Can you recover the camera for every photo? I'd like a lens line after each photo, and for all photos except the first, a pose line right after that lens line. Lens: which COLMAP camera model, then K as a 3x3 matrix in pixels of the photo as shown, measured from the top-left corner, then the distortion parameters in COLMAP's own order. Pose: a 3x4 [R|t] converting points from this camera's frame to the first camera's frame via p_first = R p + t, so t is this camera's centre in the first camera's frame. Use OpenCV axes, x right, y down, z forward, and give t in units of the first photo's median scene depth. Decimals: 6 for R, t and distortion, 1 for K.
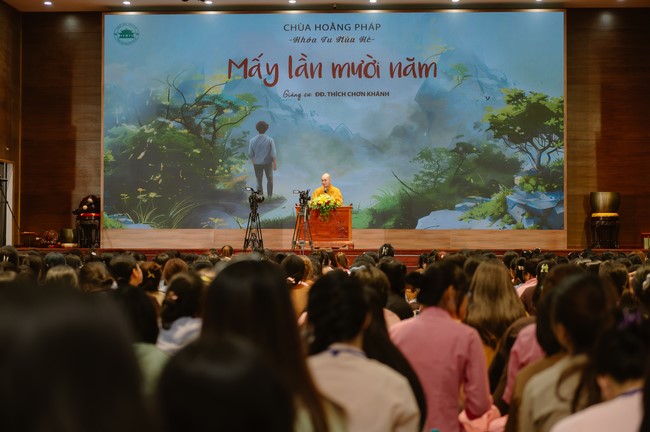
lens RADIAL K [[1289.6, 0, 325.0], [0, 1289.6, 216.0], [0, 0, 1]] dist [0.021979, -0.087786]
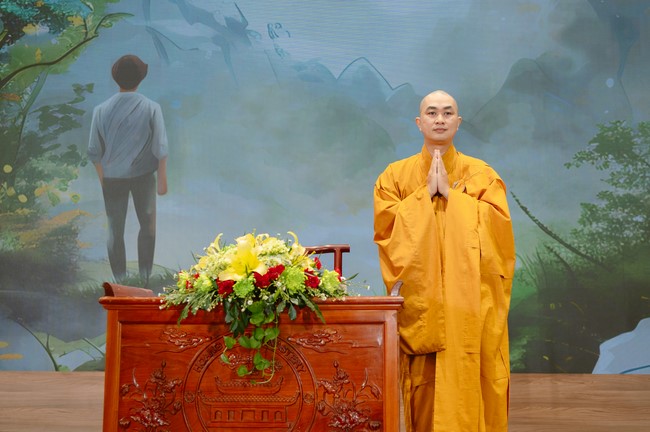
lens RADIAL K [[966.1, 0, 325.9], [0, 966.1, 168.0], [0, 0, 1]] dist [-0.001008, 0.008735]
pose [[0.999404, -0.005958, -0.033988, 0.012723], [0.000787, 0.988661, -0.150163, -0.004295], [0.034497, 0.150047, 0.988077, 0.748126]]
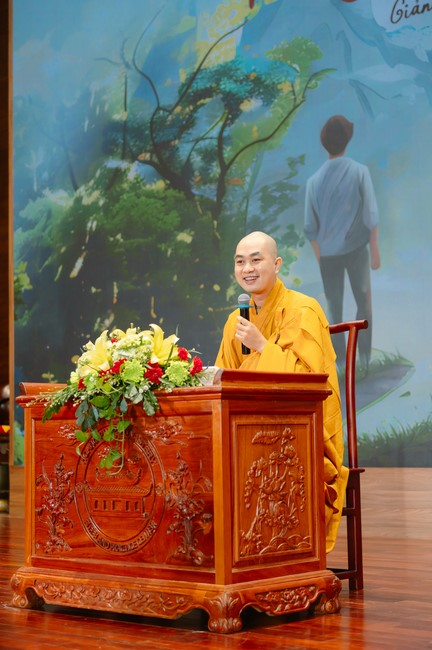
lens RADIAL K [[1215.7, 0, 216.0], [0, 1215.7, 325.0], [0, 0, 1]] dist [-0.009696, -0.085352]
pose [[0.774431, -0.072117, -0.628535, 0.107984], [0.032265, 0.996691, -0.074604, -0.002924], [0.631835, 0.037496, 0.774195, 0.757979]]
